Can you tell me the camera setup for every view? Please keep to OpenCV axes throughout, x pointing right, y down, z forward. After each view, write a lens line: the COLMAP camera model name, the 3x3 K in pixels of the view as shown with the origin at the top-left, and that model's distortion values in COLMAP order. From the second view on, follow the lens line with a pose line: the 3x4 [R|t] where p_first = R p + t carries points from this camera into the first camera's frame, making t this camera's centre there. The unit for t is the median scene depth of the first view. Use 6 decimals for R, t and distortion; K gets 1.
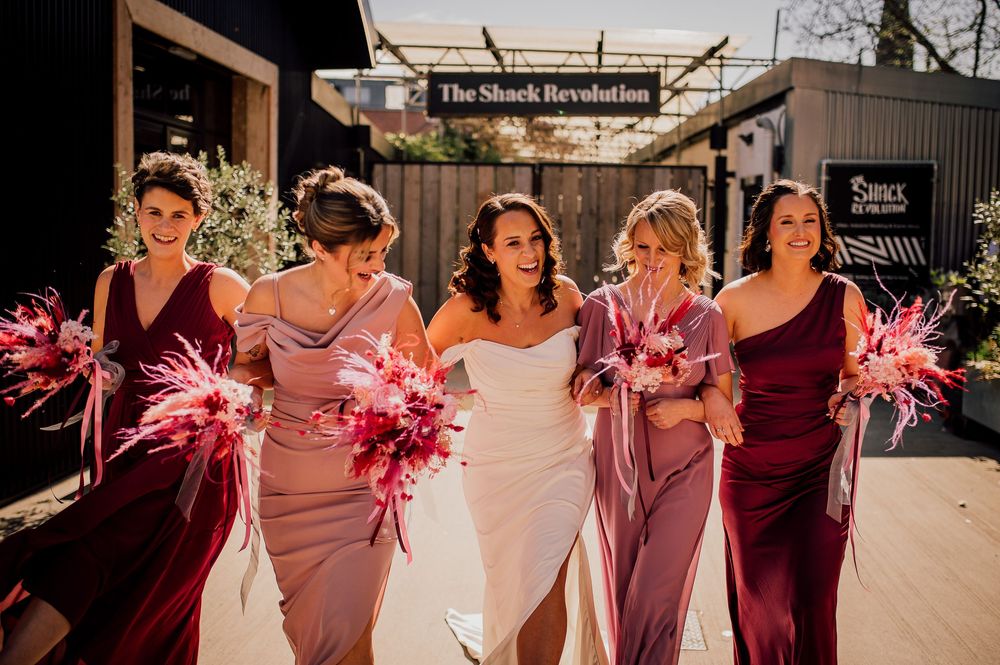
lens RADIAL K [[1059.1, 0, 503.5], [0, 1059.1, 327.7], [0, 0, 1]] dist [-0.067030, 0.092168]
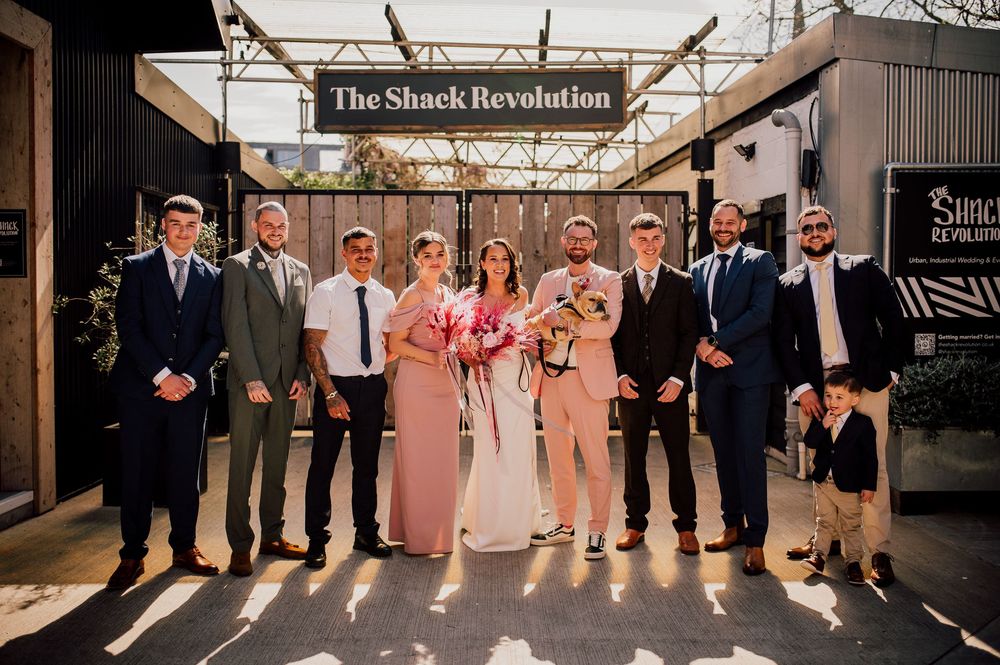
lens RADIAL K [[973.2, 0, 500.0], [0, 973.2, 332.5], [0, 0, 1]] dist [-0.079946, 0.133725]
pose [[0.998115, -0.016923, 0.059000, 0.015237], [0.019868, 0.998567, -0.049691, -0.020602], [-0.058074, 0.050770, 0.997020, 0.318968]]
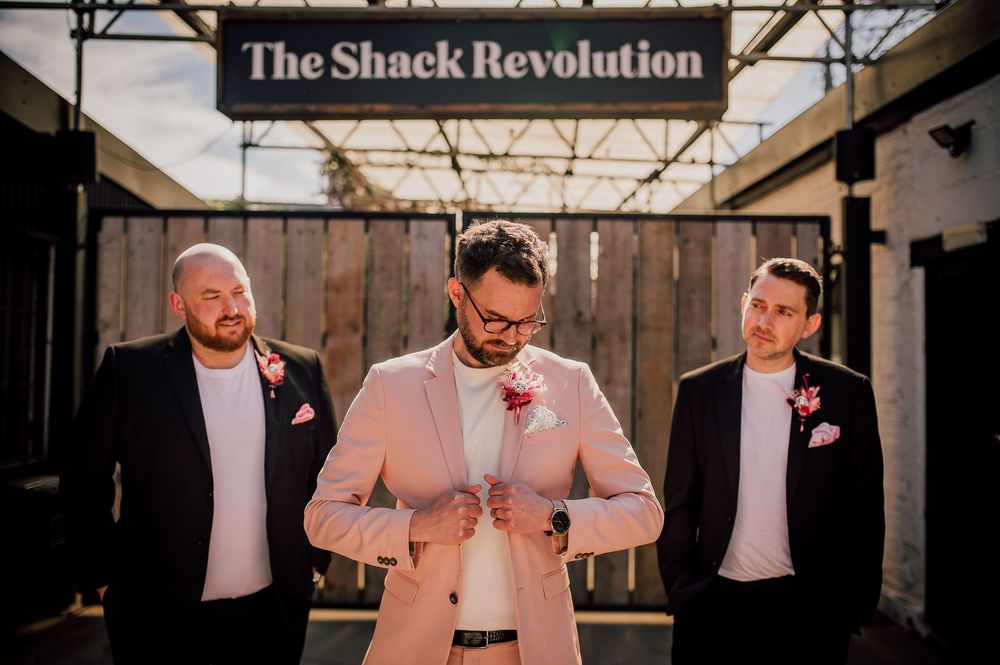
lens RADIAL K [[973.2, 0, 500.0], [0, 973.2, 332.5], [0, 0, 1]] dist [-0.079946, 0.133725]
pose [[0.999223, -0.005066, 0.039091, 0.033239], [0.009653, 0.992960, -0.118054, -0.055460], [-0.038218, 0.118340, 0.992237, 0.596769]]
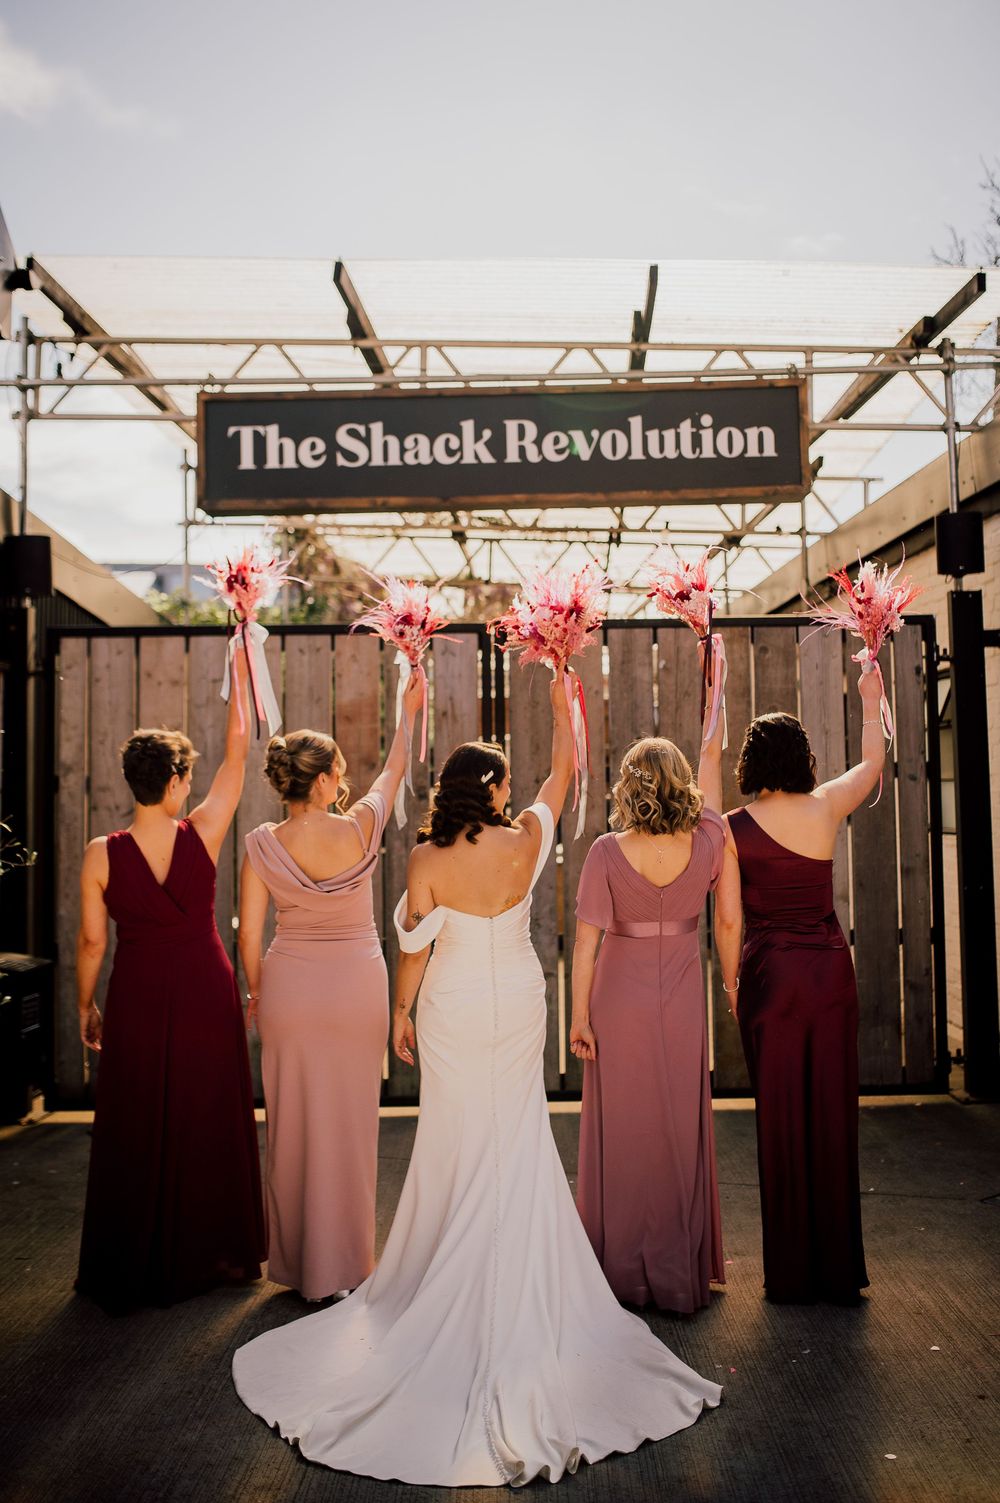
lens RADIAL K [[1555.8, 0, 539.9], [0, 1555.8, 693.0], [0, 0, 1]] dist [-0.073441, 0.114226]
pose [[0.997469, -0.029405, 0.064736, 0.012135], [0.039296, 0.986775, -0.157263, -0.042577], [-0.059256, 0.159409, 0.985433, 0.456376]]
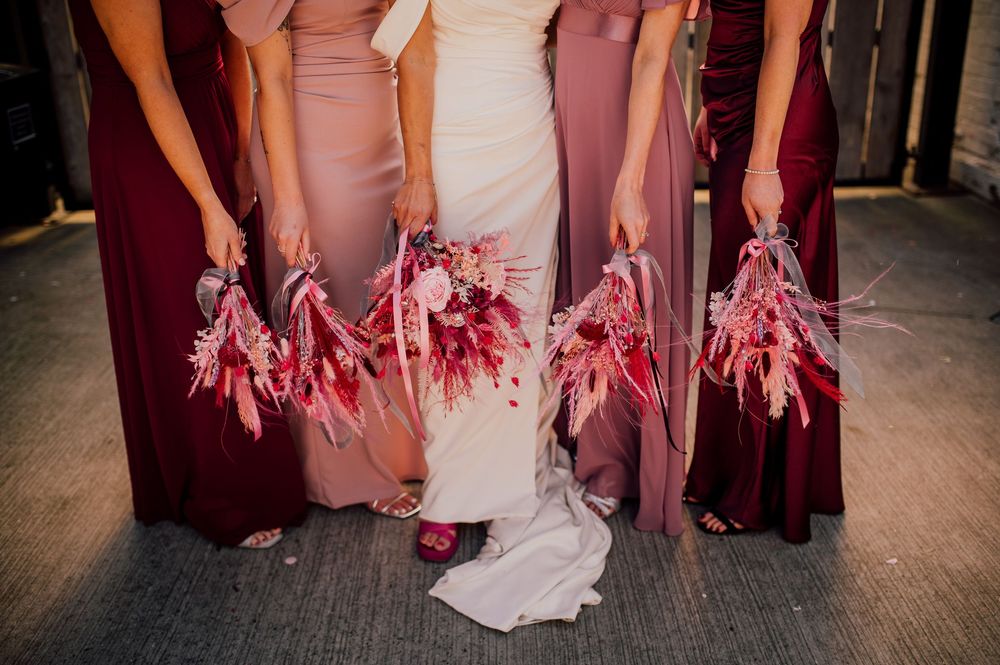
lens RADIAL K [[989.3, 0, 522.6], [0, 989.3, 335.9], [0, 0, 1]] dist [-0.070541, 0.113028]
pose [[0.995450, -0.067810, 0.066943, 0.013250], [0.045467, 0.955427, 0.291704, -0.044907], [-0.083740, -0.287333, 0.954163, 0.646915]]
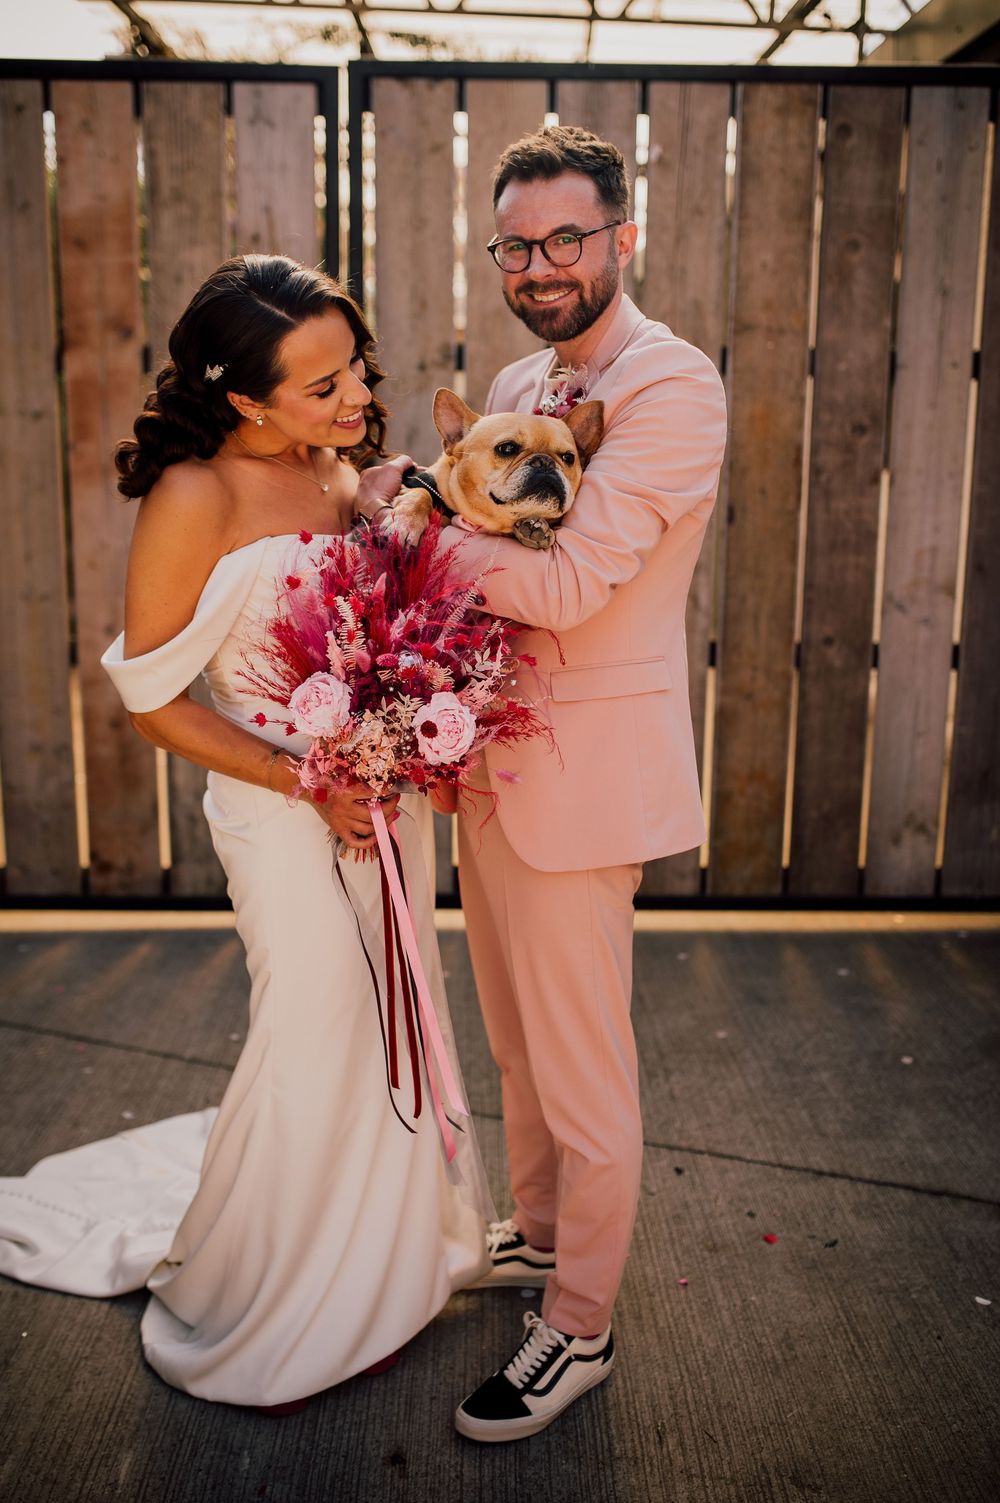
lens RADIAL K [[1462.8, 0, 500.0], [0, 1462.8, 751.5], [0, 0, 1]] dist [-0.079946, 0.133725]
pose [[0.998101, -0.021636, 0.057672, 0.043708], [0.014869, 0.993222, 0.115280, -0.056097], [-0.059775, -0.114204, 0.991657, 0.713550]]
